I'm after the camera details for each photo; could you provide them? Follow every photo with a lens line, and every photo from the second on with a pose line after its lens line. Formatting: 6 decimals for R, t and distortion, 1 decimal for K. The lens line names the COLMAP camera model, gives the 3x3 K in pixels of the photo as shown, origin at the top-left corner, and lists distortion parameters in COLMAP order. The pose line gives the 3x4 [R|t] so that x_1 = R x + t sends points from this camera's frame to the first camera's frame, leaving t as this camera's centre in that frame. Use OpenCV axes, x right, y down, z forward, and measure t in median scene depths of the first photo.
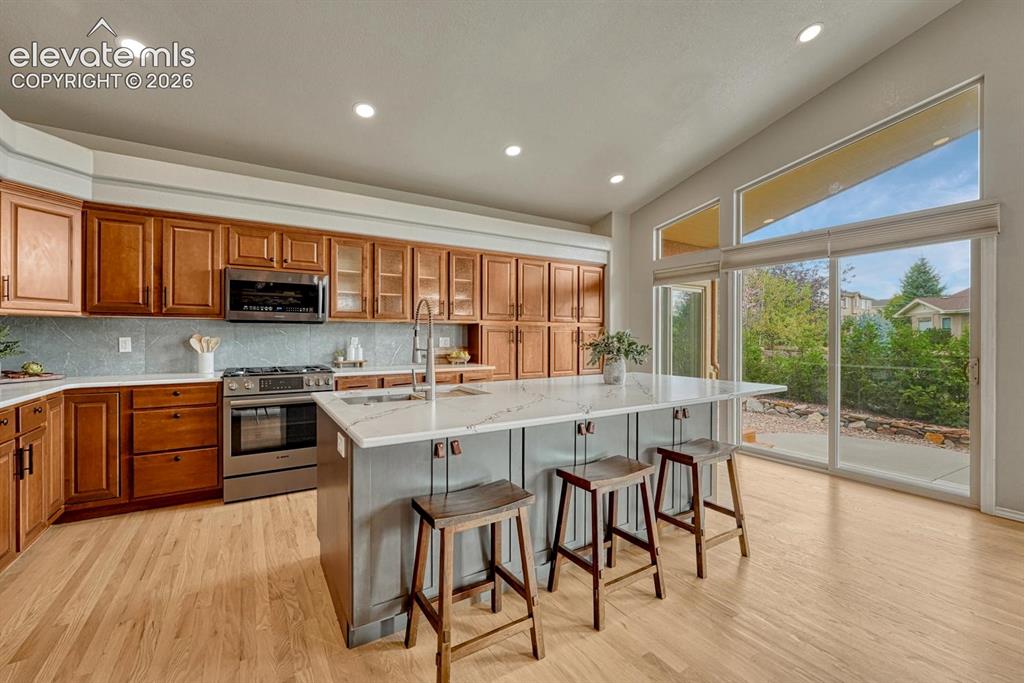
lens RADIAL K [[430.6, 0, 512.0], [0, 430.6, 341.5], [0, 0, 1]] dist [-0.001697, 0.000078]
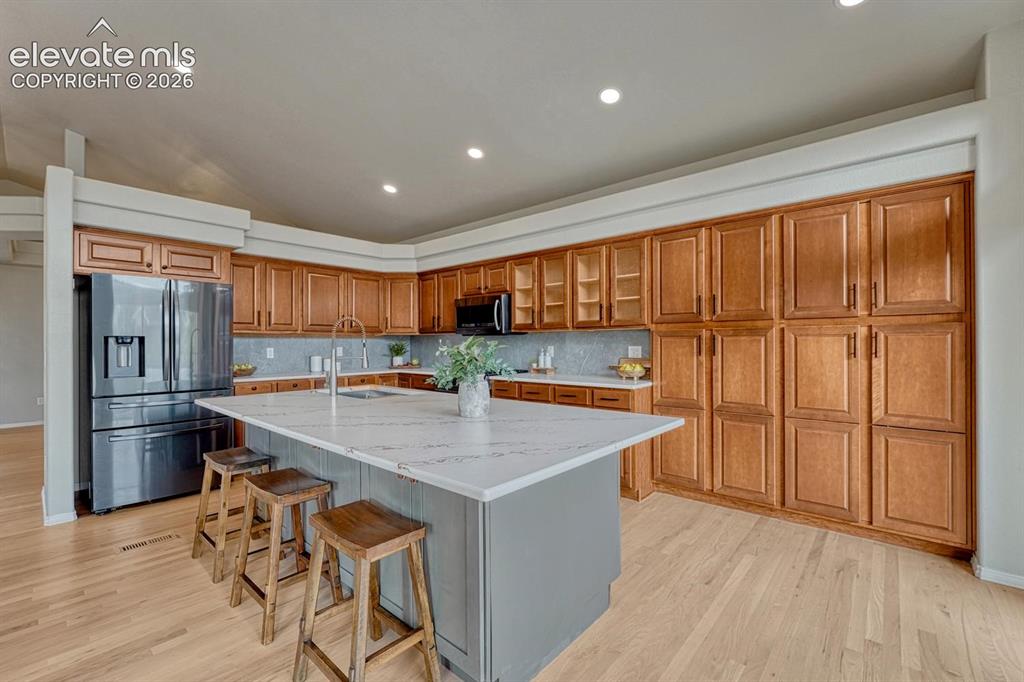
lens RADIAL K [[430.6, 0, 512.0], [0, 430.6, 341.0], [0, 0, 1]] dist [-0.001697, 0.000078]
pose [[0.288508, -0.001675, -0.957476, 0.617785], [-0.001098, 0.999997, -0.002080, -0.019370], [0.957477, 0.001652, 0.288505, 0.587799]]
